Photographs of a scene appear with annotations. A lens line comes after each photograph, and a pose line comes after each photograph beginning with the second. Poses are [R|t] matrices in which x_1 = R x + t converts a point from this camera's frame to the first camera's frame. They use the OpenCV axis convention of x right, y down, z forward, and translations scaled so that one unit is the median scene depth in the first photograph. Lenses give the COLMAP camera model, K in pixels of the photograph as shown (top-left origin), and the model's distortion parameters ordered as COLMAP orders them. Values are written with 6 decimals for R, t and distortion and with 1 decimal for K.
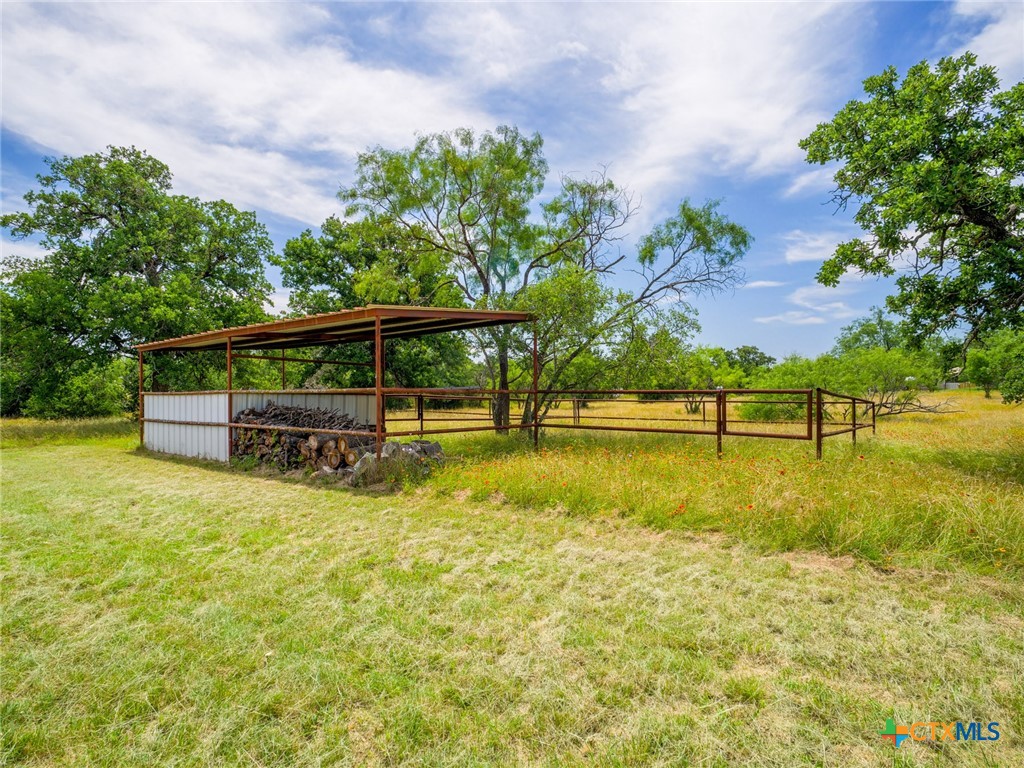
lens RADIAL K [[564.1, 0, 512.0], [0, 564.1, 384.0], [0, 0, 1]] dist [-0.003987, 0.000316]
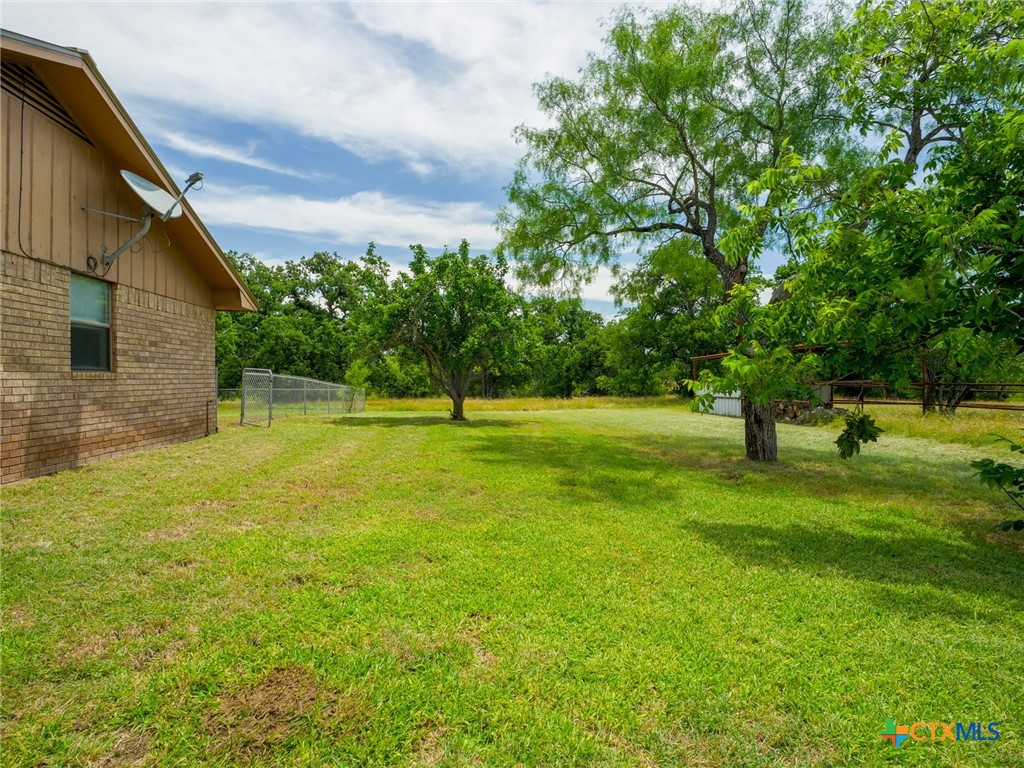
lens RADIAL K [[564.1, 0, 512.0], [0, 564.1, 384.0], [0, 0, 1]] dist [-0.003987, 0.000316]
pose [[0.677071, 0.006240, -0.735892, 0.247799], [0.017666, 0.999538, 0.024729, -0.031178], [0.735706, -0.029743, 0.676648, -0.579401]]
